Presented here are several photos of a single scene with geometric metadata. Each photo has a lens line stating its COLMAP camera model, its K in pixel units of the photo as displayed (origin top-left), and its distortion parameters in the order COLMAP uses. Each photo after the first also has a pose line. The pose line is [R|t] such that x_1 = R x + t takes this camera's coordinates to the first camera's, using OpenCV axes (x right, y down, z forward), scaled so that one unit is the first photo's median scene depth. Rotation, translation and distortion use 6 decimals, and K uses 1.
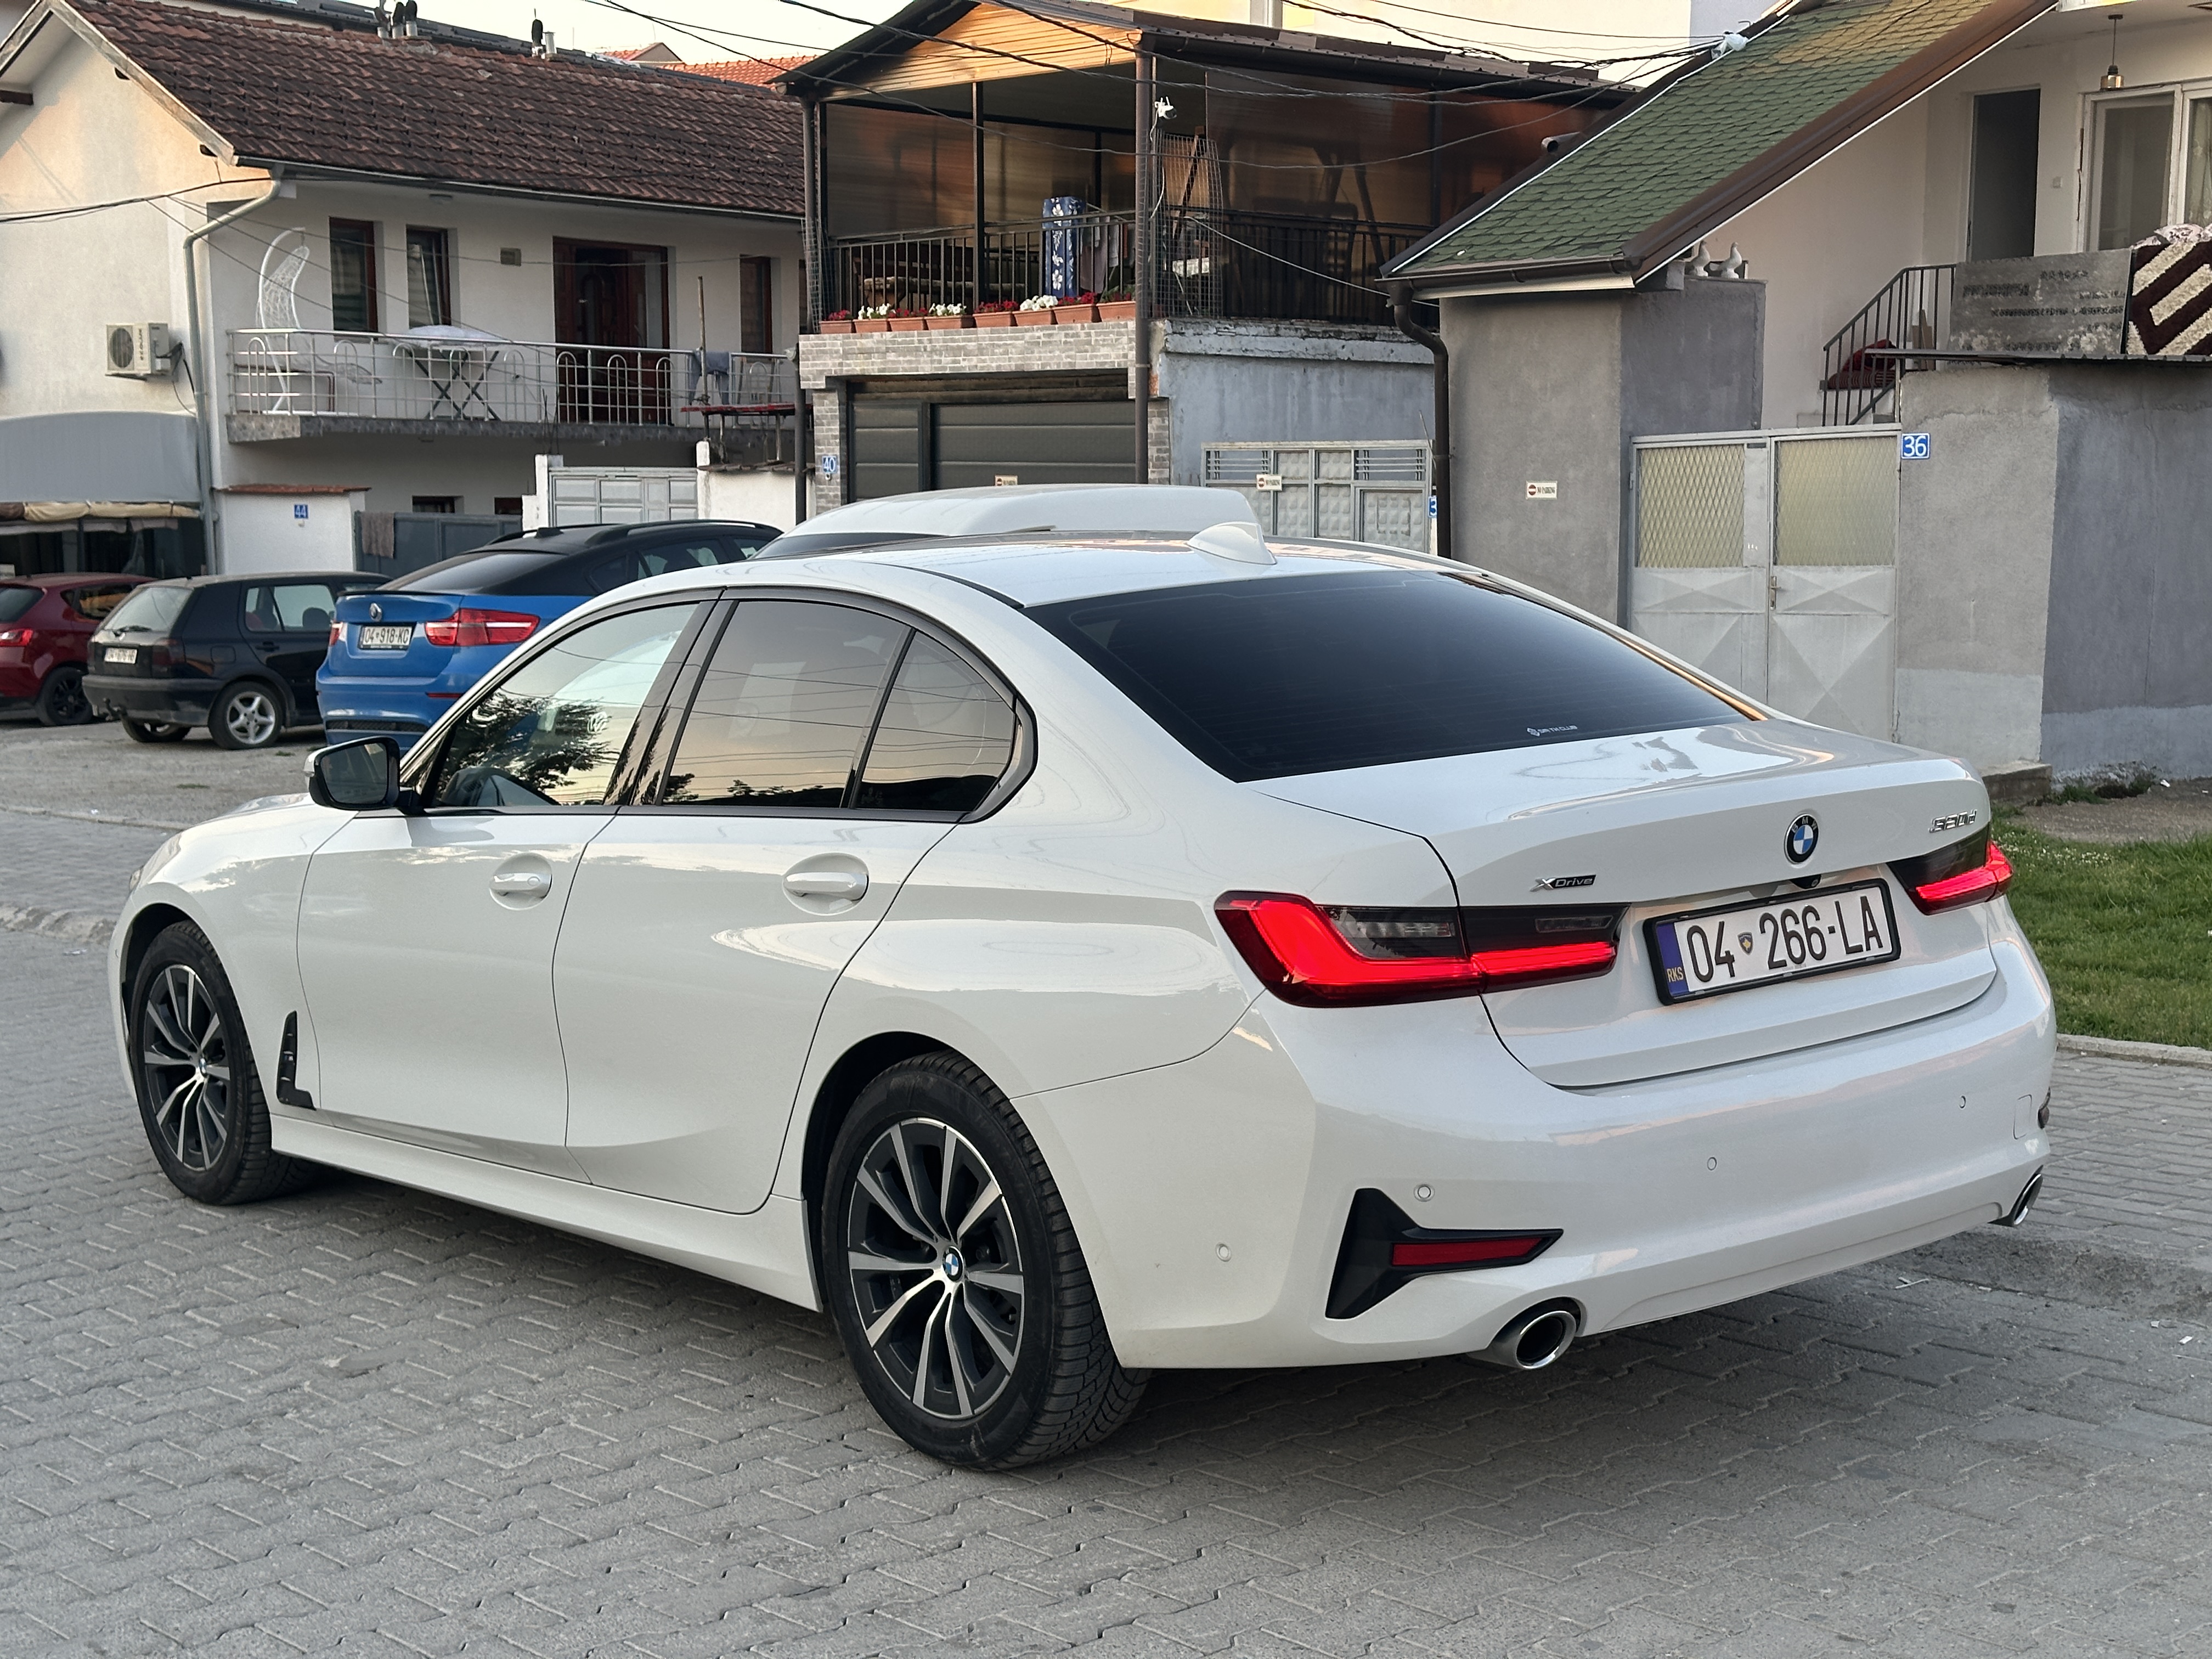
lens RADIAL K [[3178.3, 0, 1106.0], [0, 3178.3, 829.5], [0, 0, 1]] dist [0.179961, -0.553117]
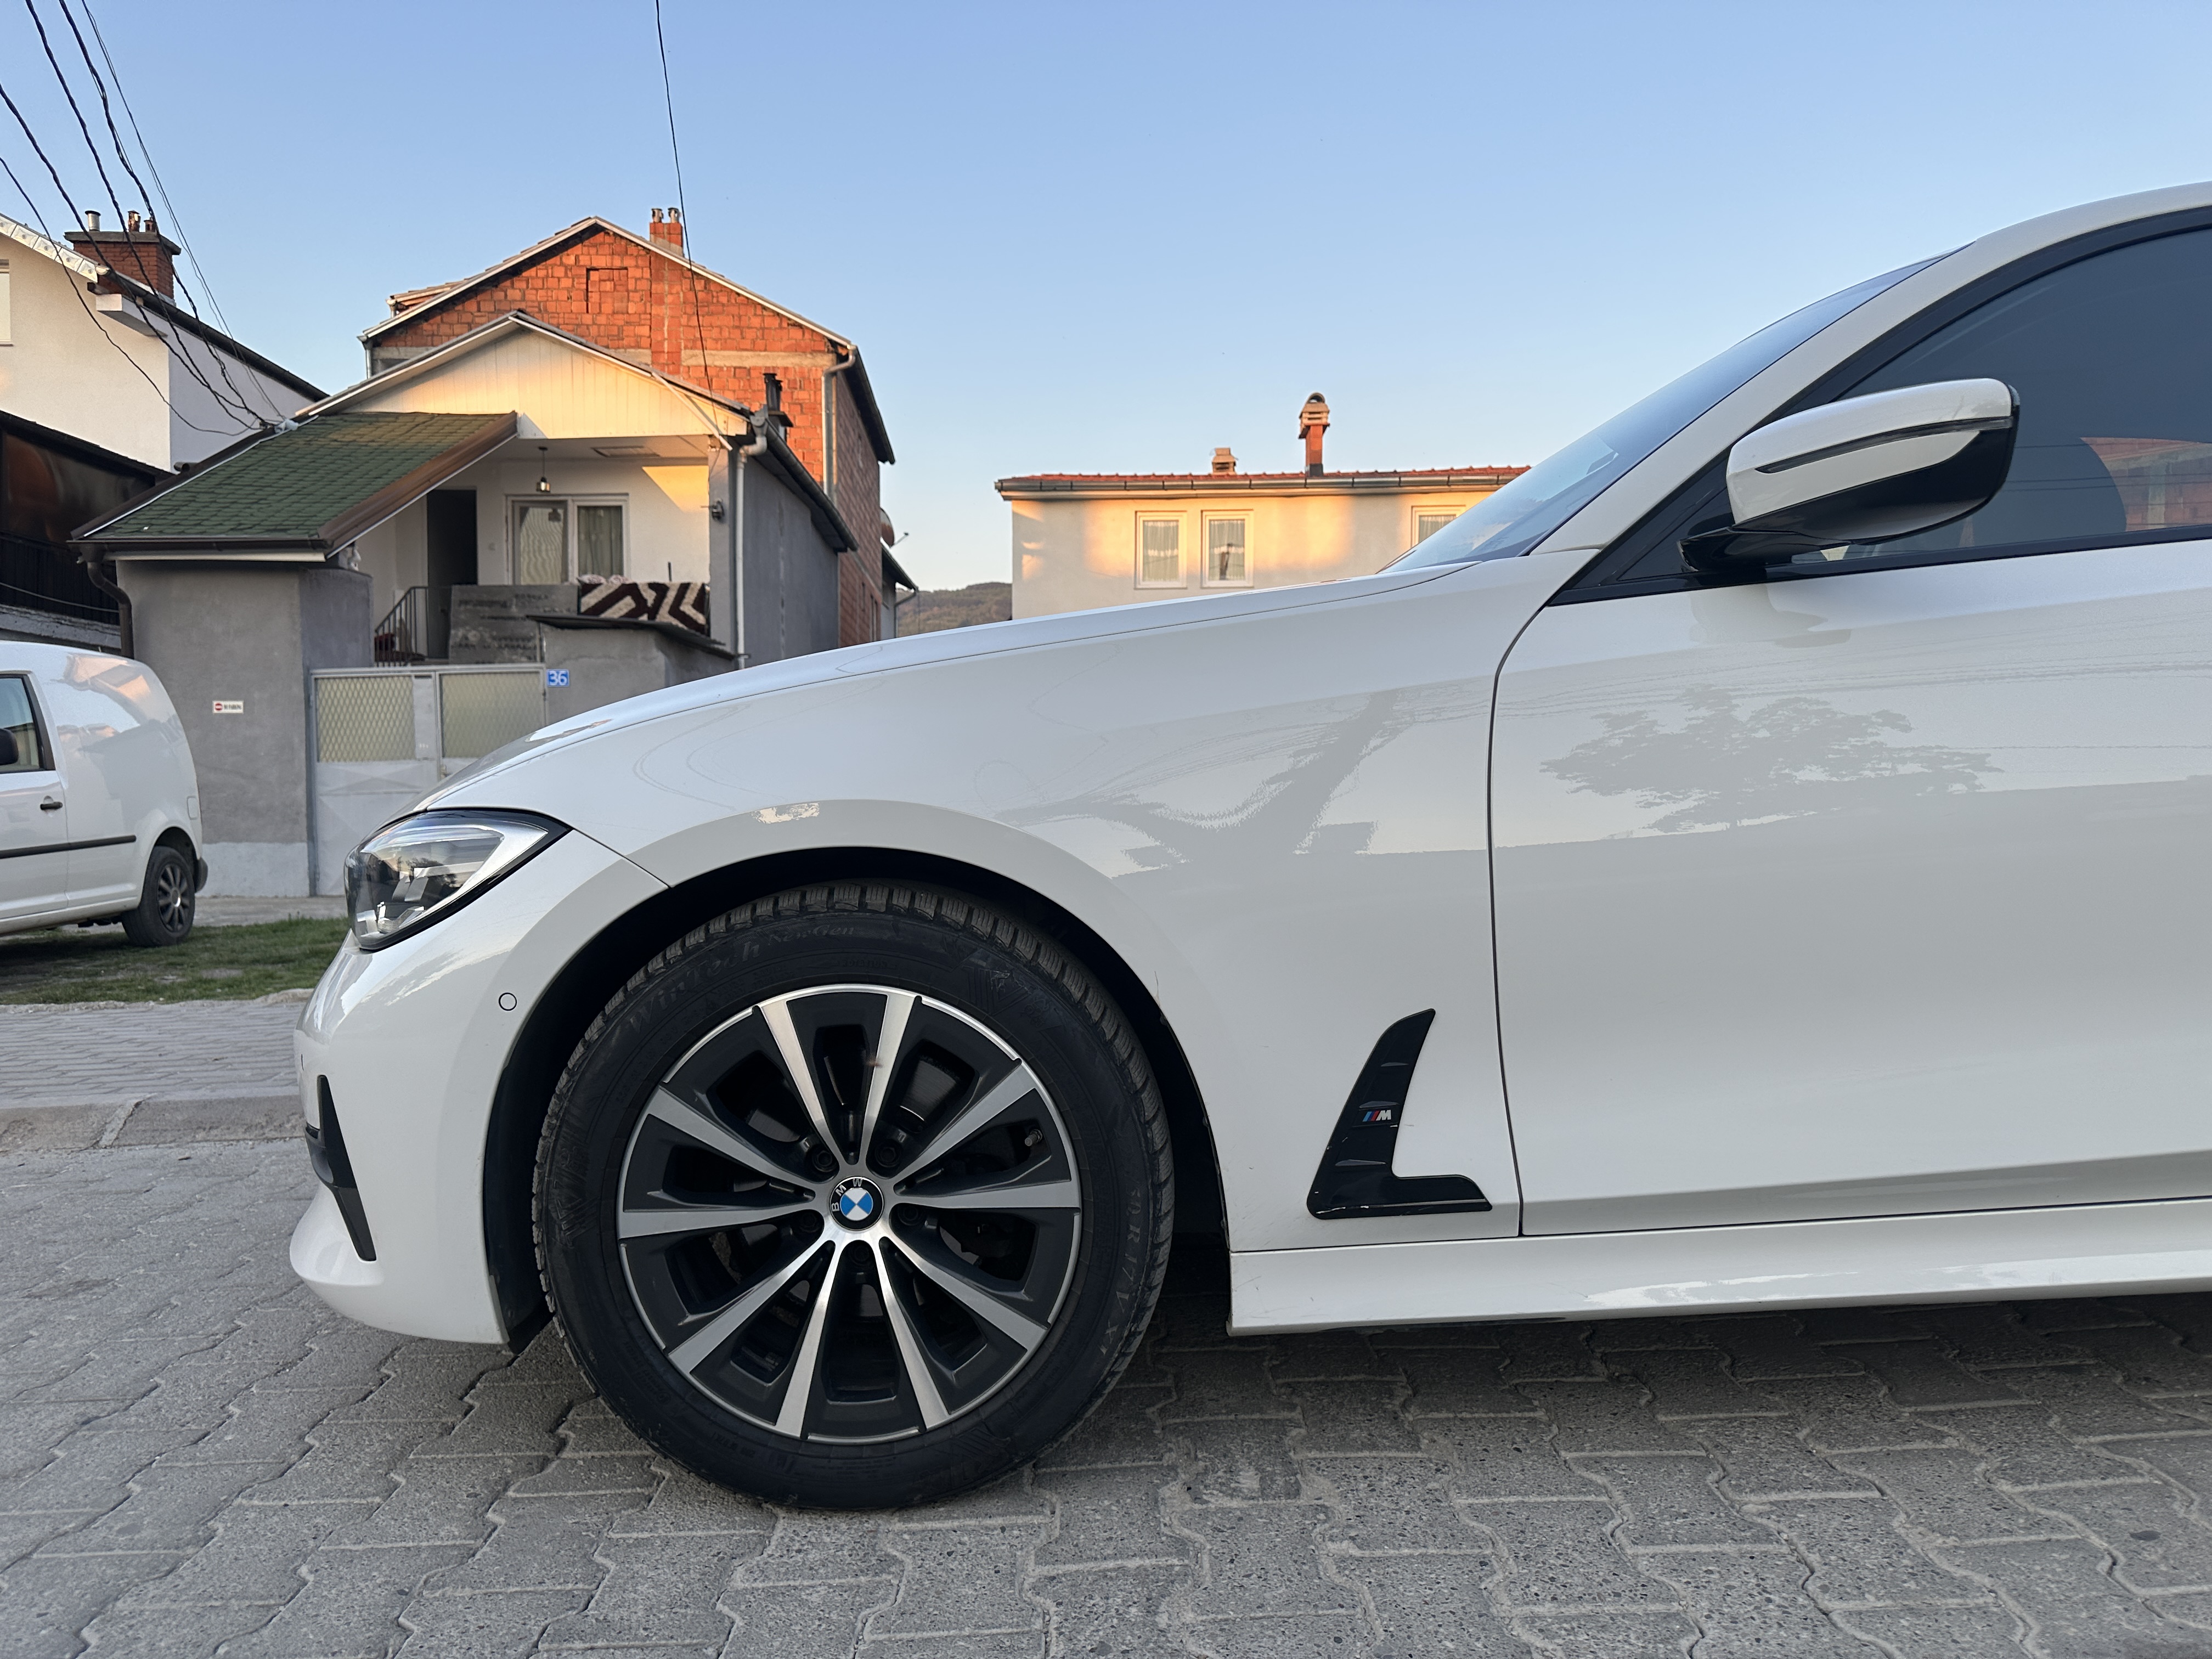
lens RADIAL K [[1571.6, 0, 1100.3], [0, 1571.6, 827.7], [0, 0, 1]] dist [0.059594, -0.069299]
pose [[0.628950, -0.017613, 0.777246, -0.159842], [0.090960, 0.994544, -0.051068, 0.012931], [-0.772107, 0.102818, 0.627120, 0.305823]]
